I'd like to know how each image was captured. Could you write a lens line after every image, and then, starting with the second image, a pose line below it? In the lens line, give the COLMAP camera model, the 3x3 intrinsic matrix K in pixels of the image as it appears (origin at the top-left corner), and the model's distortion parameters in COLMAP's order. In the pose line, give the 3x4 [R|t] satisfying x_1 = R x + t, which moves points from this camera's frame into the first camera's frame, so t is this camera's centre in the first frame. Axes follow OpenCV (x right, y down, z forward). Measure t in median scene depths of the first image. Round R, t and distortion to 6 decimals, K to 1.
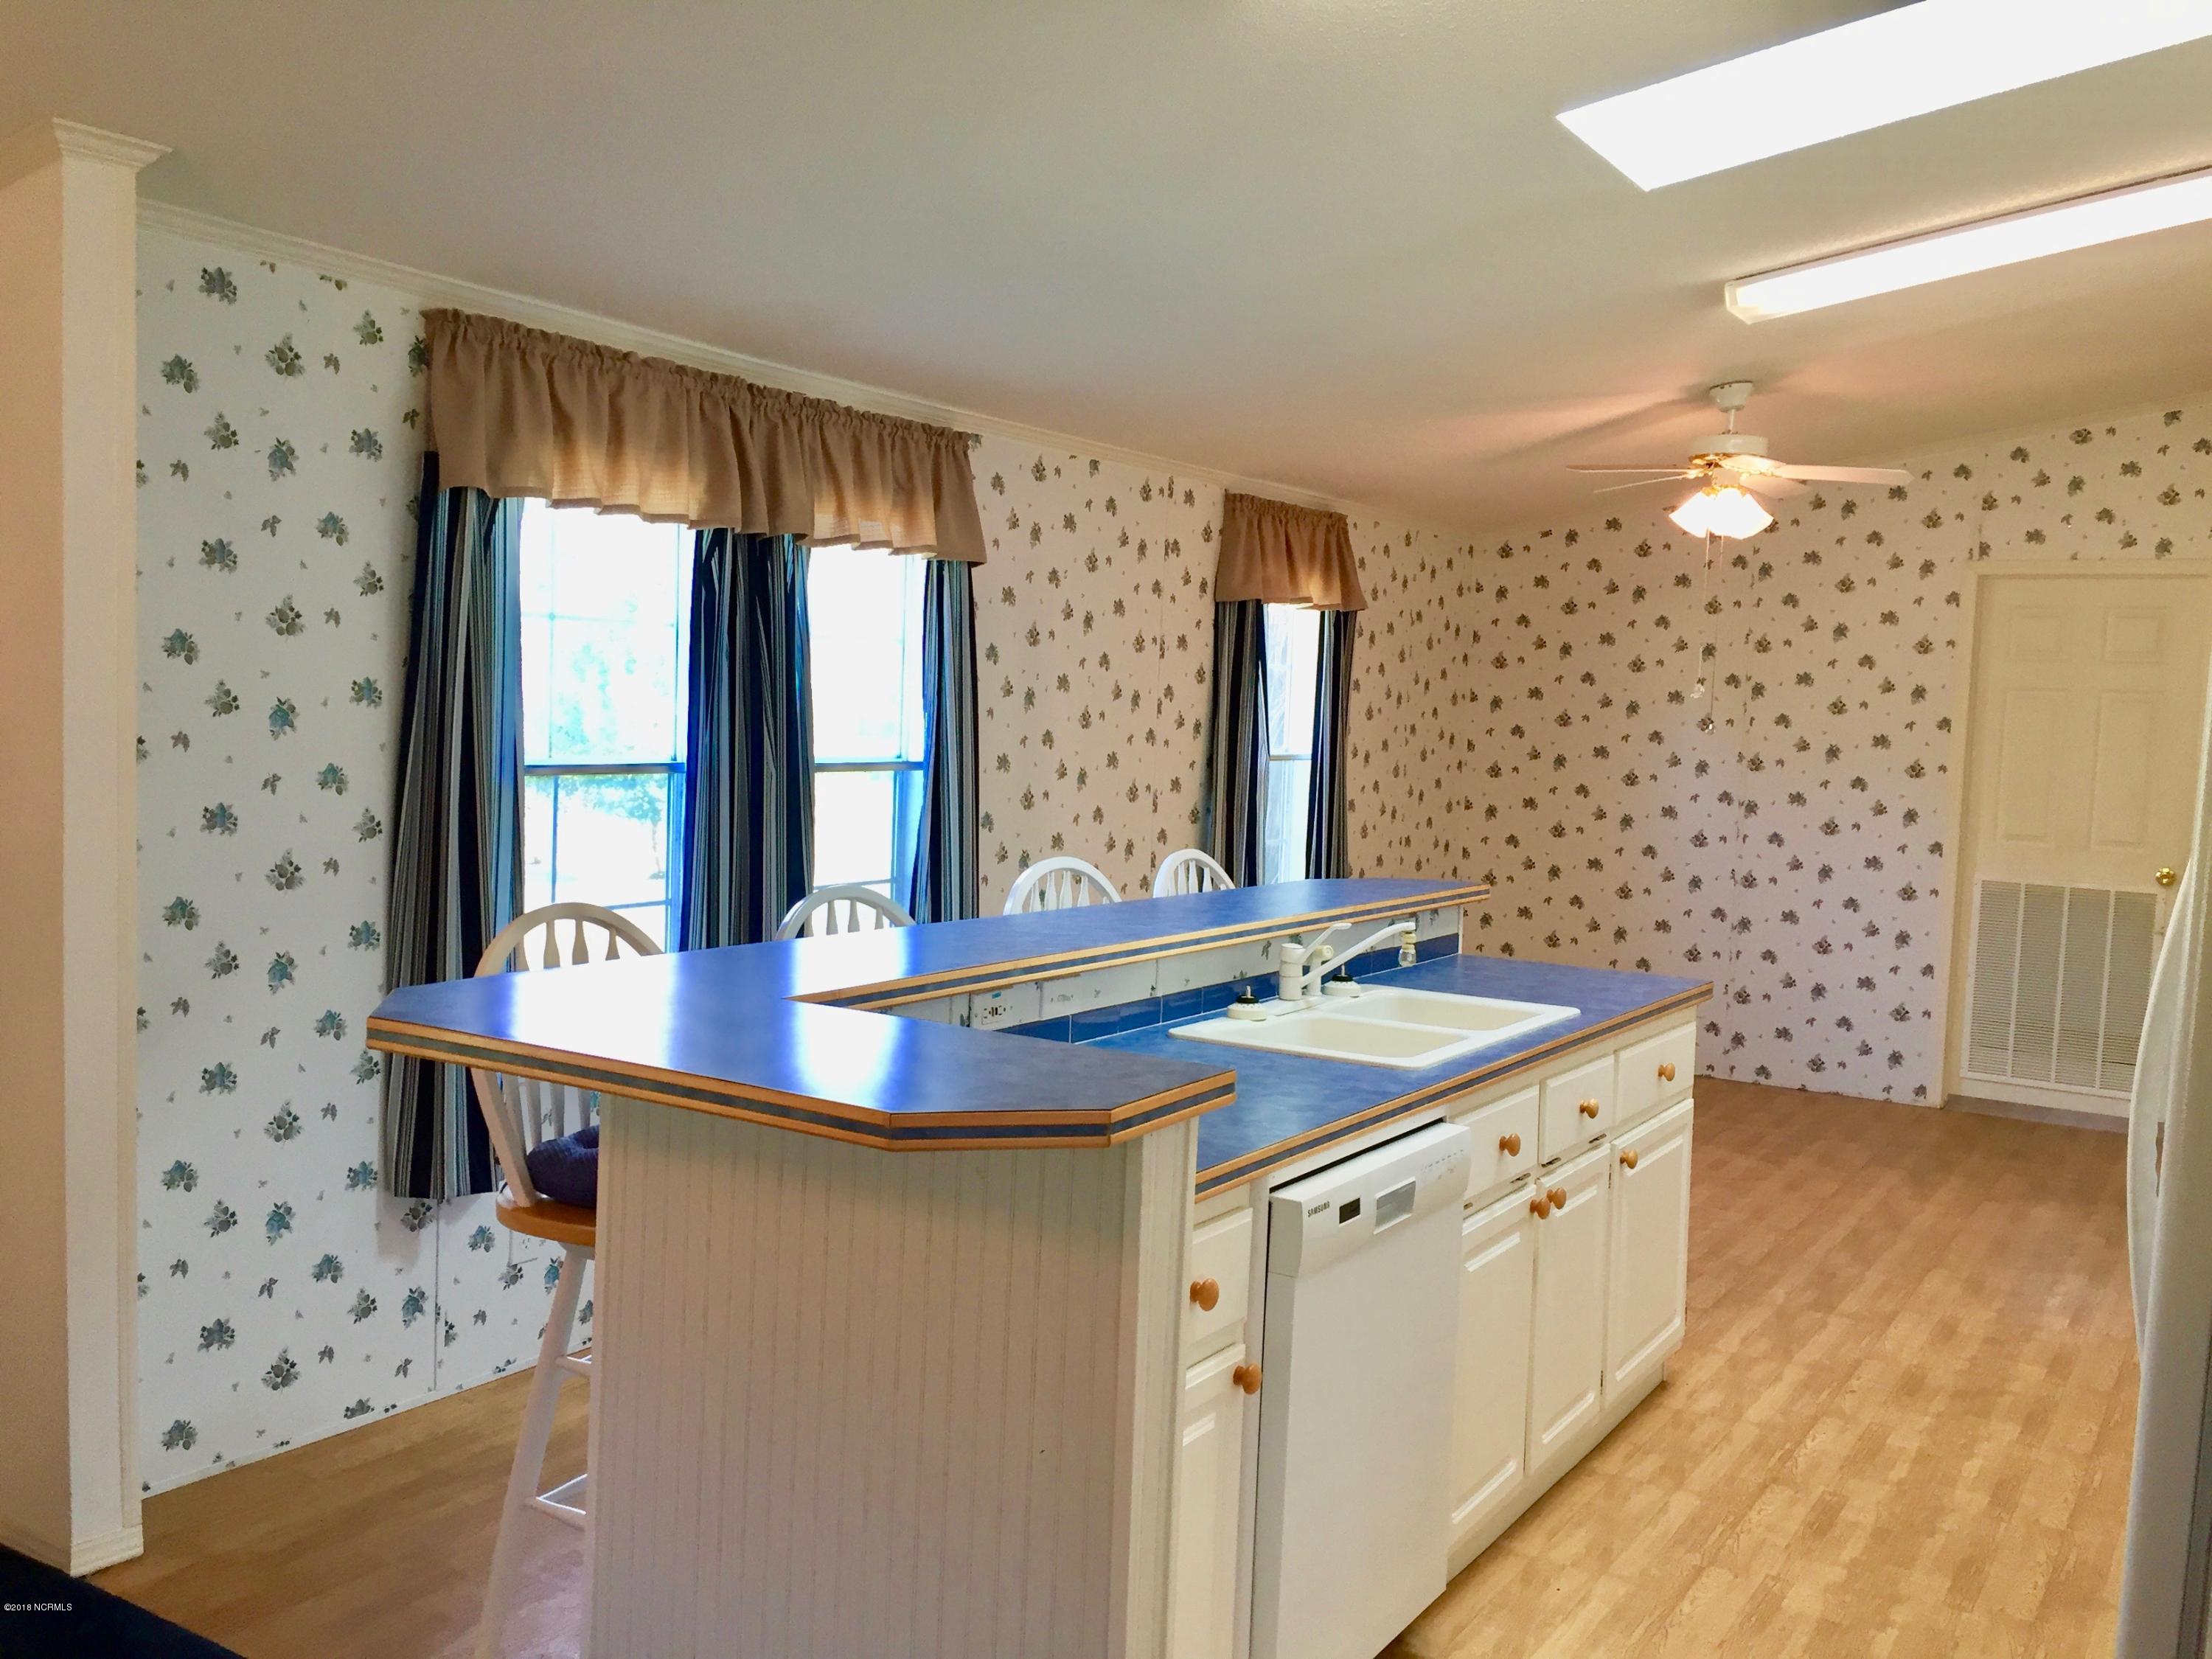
lens RADIAL K [[1889.9, 0, 1105.6], [0, 1889.9, 821.6], [0, 0, 1]] dist [0.088404, -0.110692]
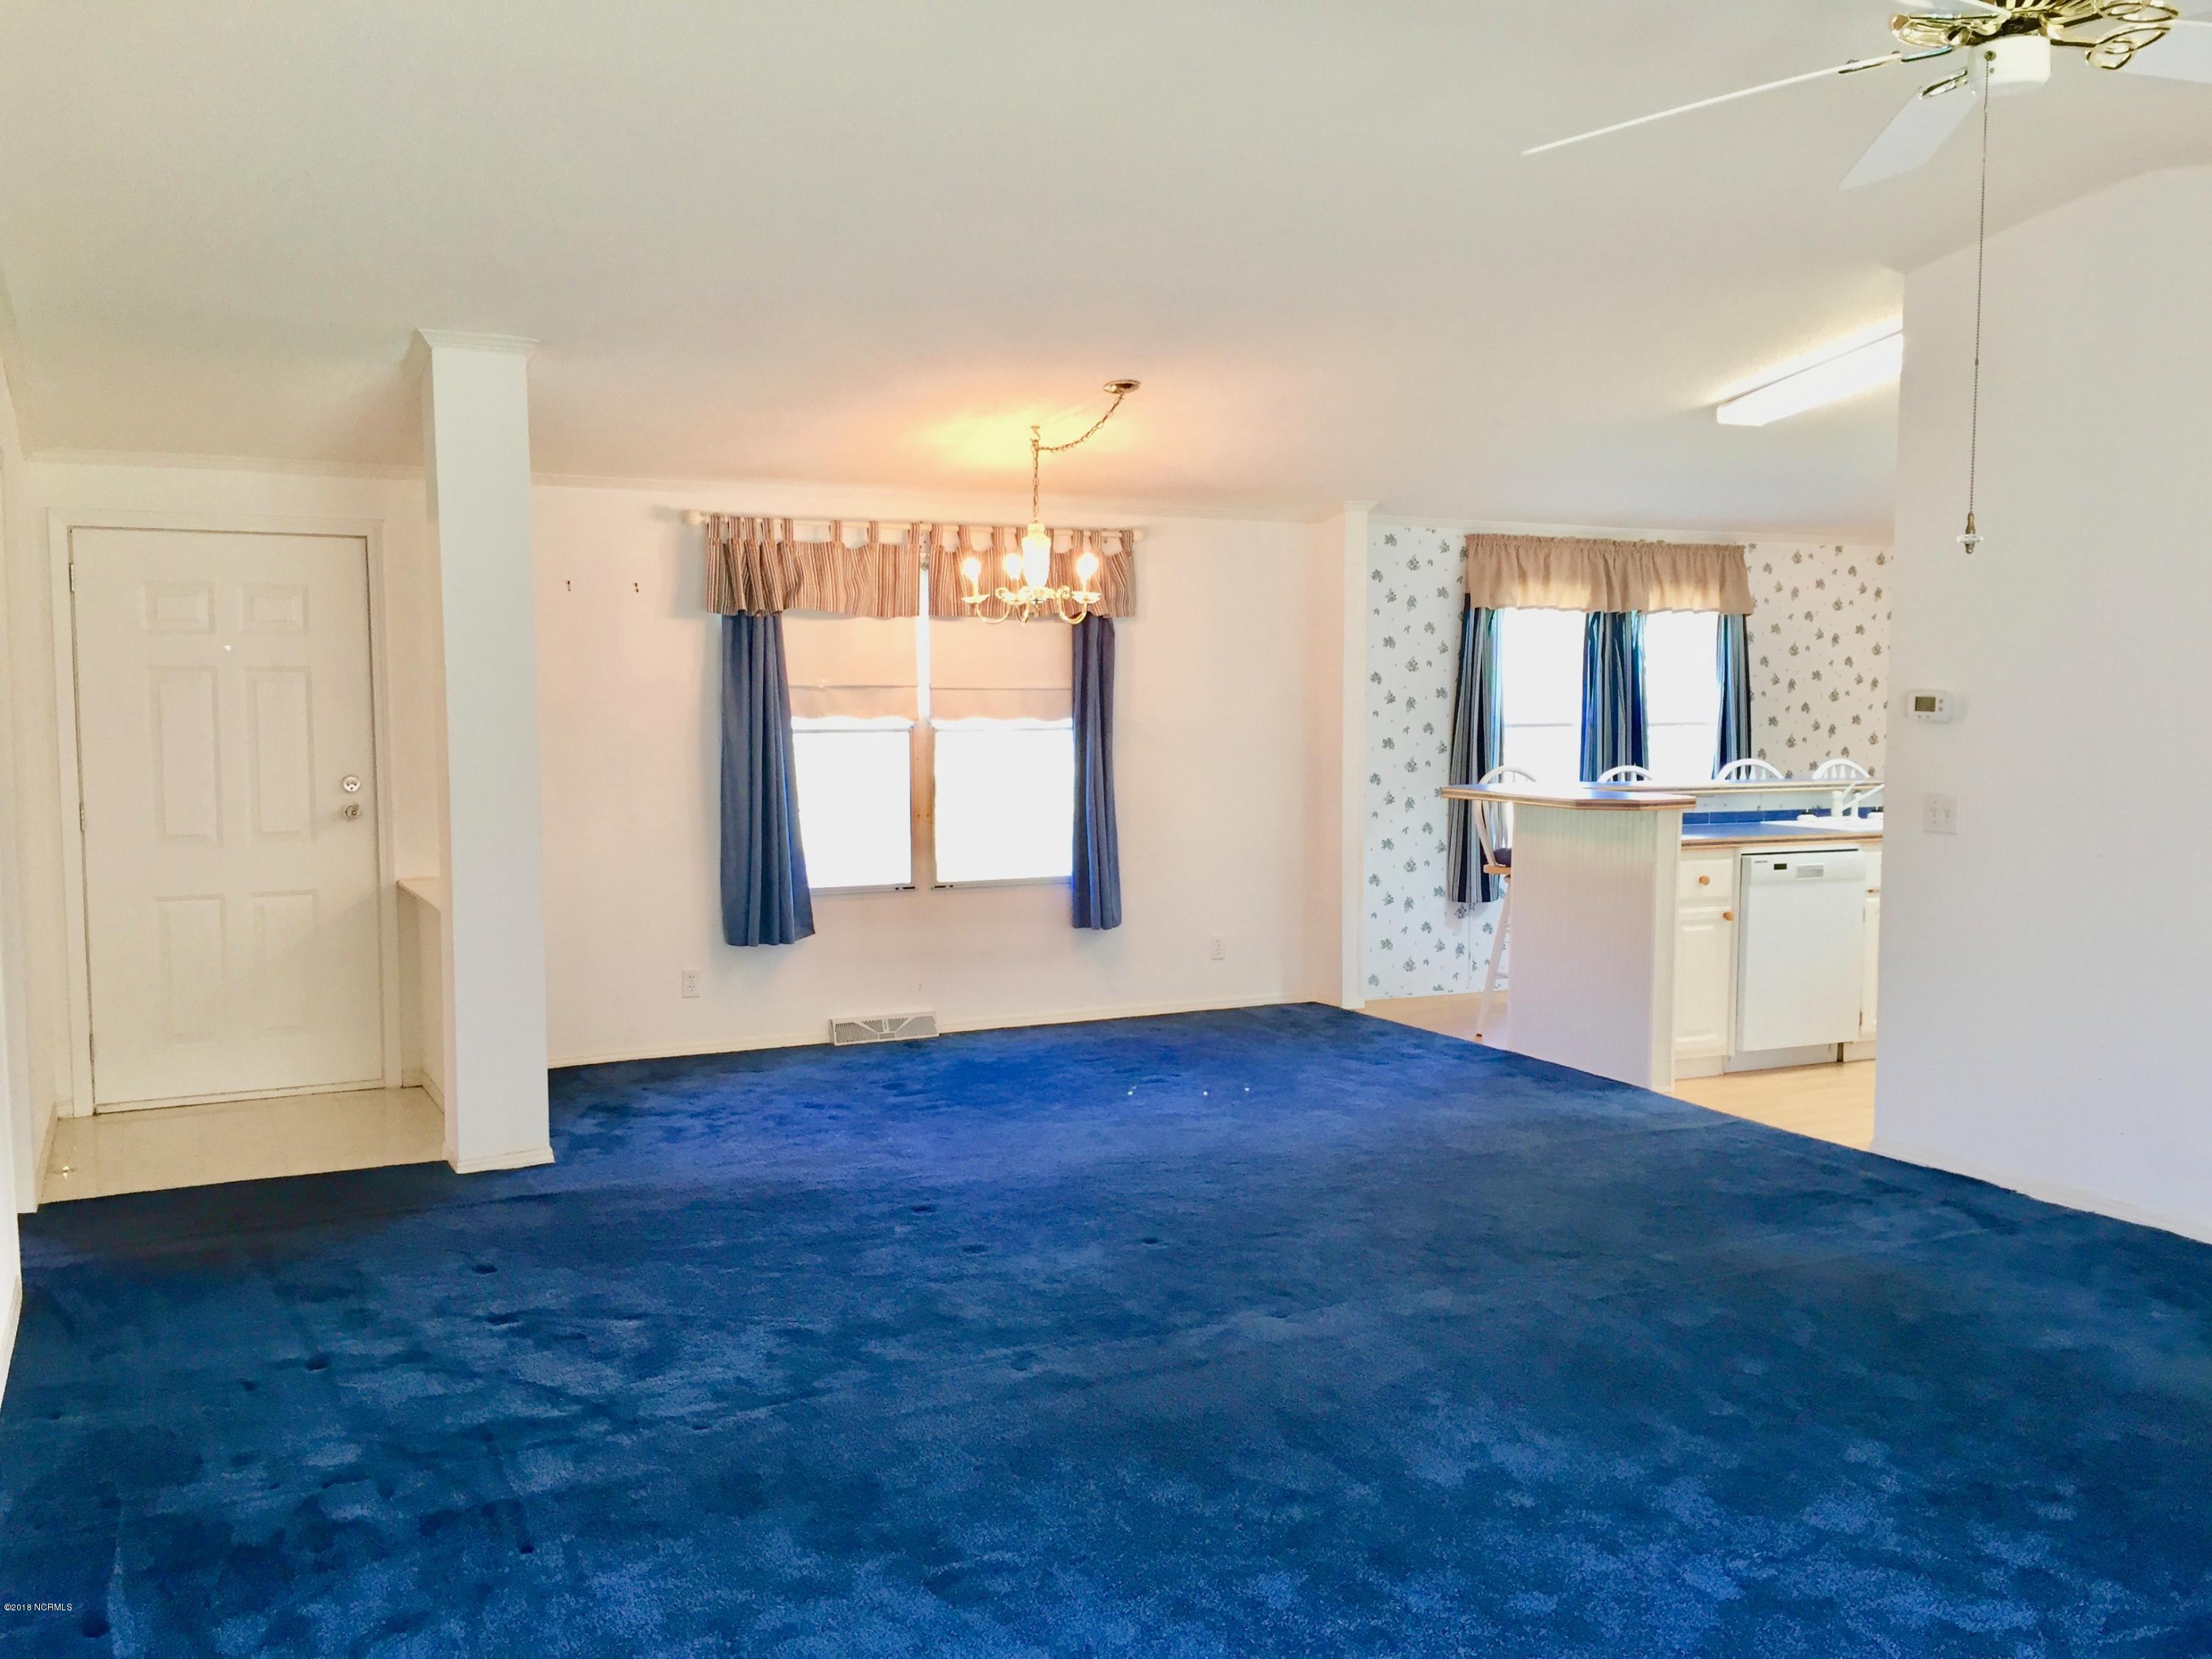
lens RADIAL K [[1820.6, 0, 1096.5], [0, 1820.6, 863.8], [0, 0, 1]] dist [0.011570, 0.000648]
pose [[0.848202, 0.012078, -0.529535, 0.463900], [-0.001299, 0.999784, 0.020724, 0.100405], [0.529671, -0.016891, 0.848035, -1.184902]]
